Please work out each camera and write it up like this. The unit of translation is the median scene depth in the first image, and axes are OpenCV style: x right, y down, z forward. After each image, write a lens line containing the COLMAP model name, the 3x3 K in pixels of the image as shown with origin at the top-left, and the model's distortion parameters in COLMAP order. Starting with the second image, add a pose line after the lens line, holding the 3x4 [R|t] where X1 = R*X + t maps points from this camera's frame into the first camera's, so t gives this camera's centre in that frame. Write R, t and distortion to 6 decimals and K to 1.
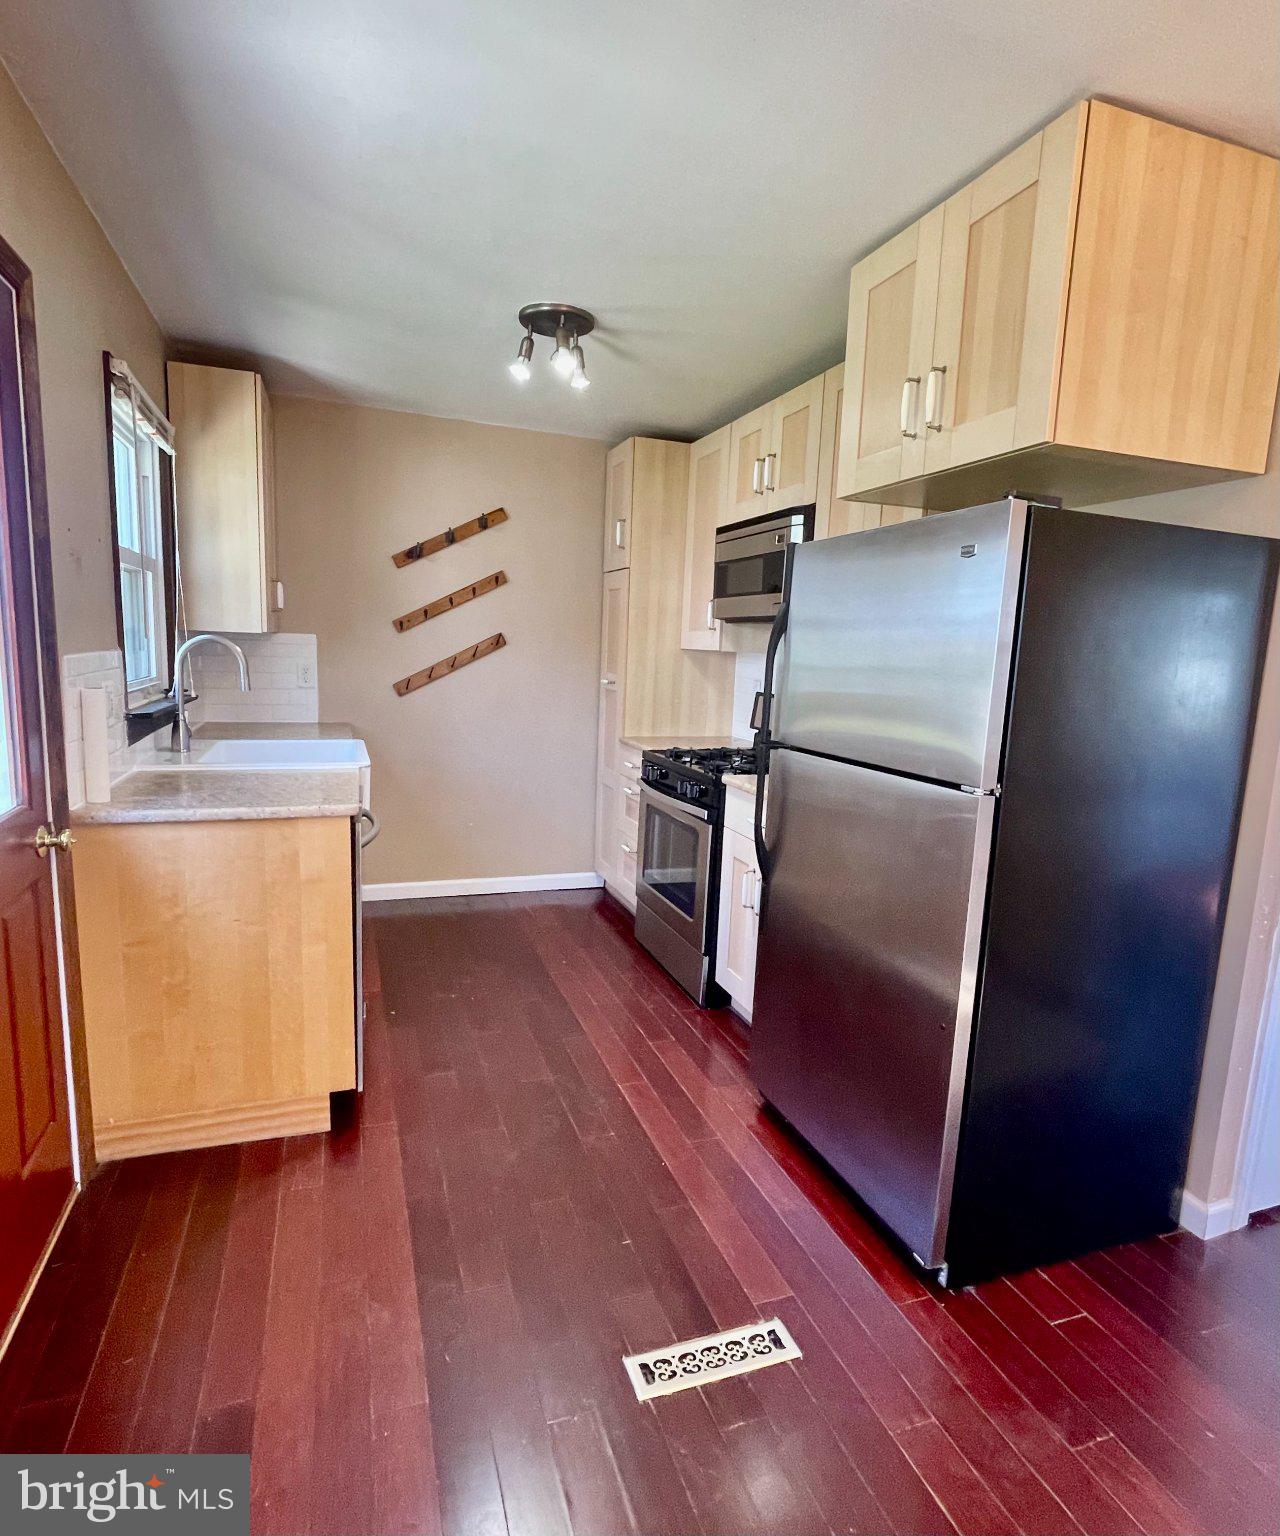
lens RADIAL K [[819.1, 0, 640.0], [0, 819.1, 768.0], [0, 0, 1]] dist [0.000598, -0.011128]
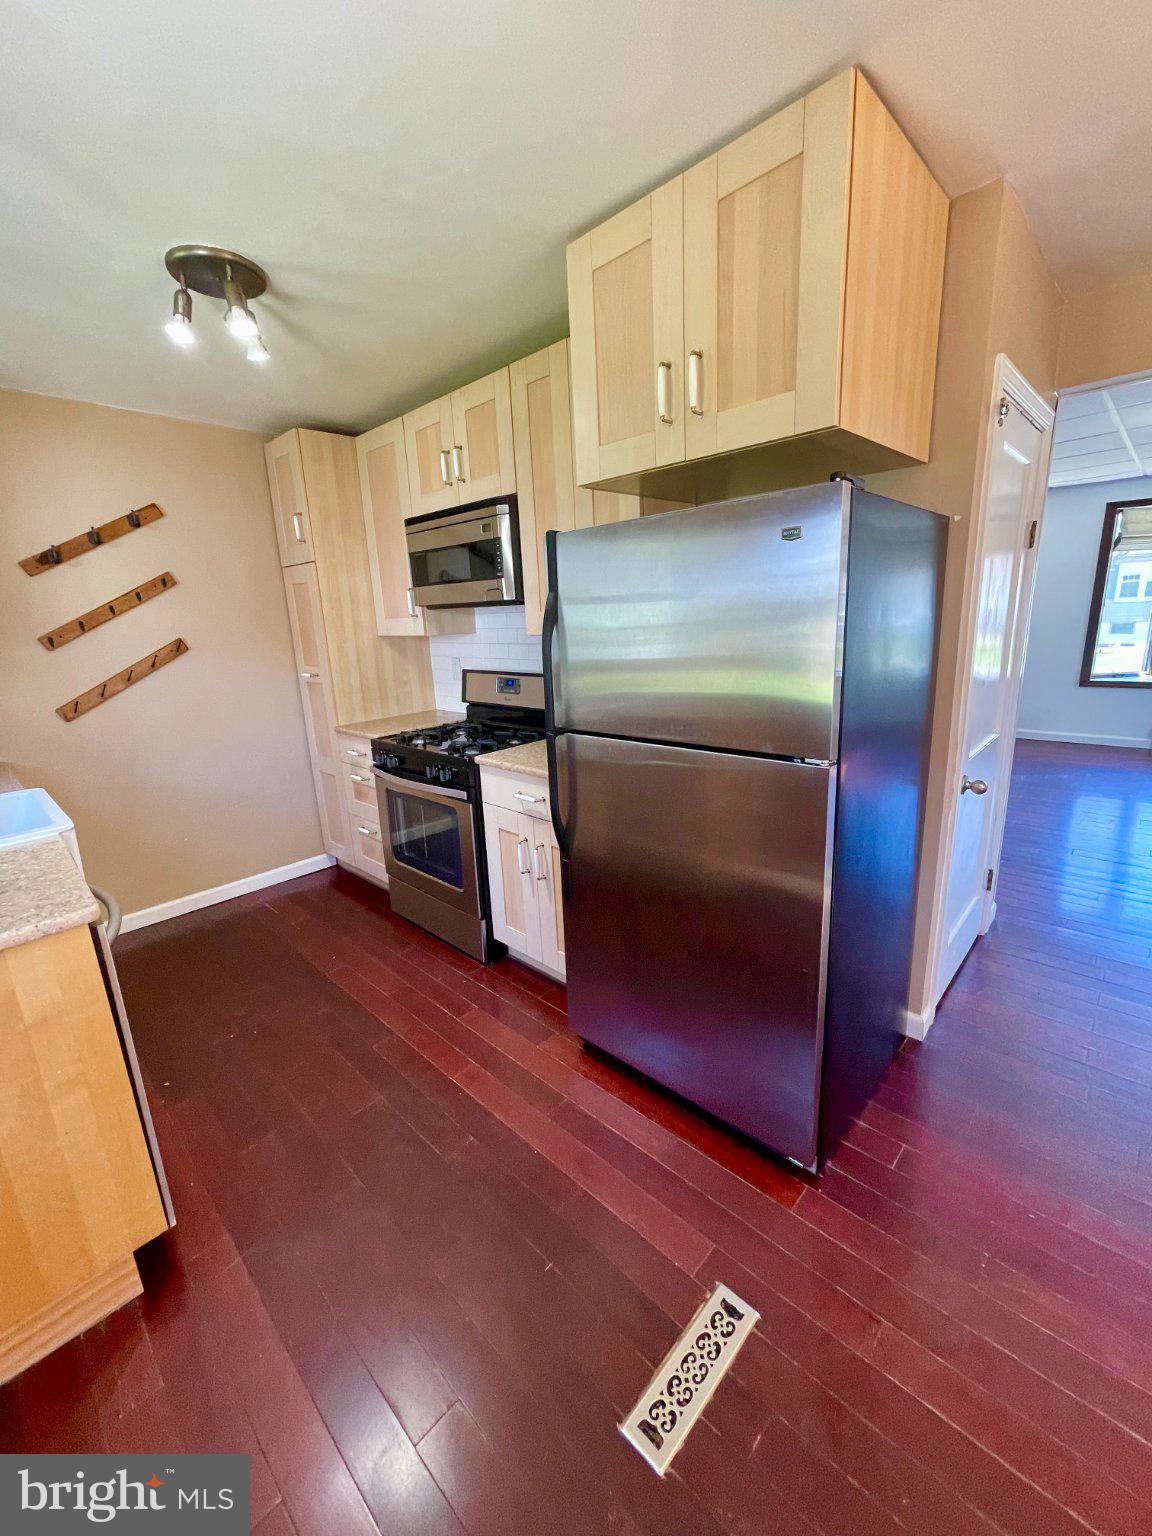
lens RADIAL K [[618.5, 0, 578.1], [0, 618.5, 757.5], [0, 0, 1]] dist [-0.003932, 0.000299]
pose [[0.893482, -0.180847, 0.411077, -0.099268], [0.146325, 0.982617, 0.114247, -0.055813], [-0.424592, -0.041927, 0.904413, 0.191939]]
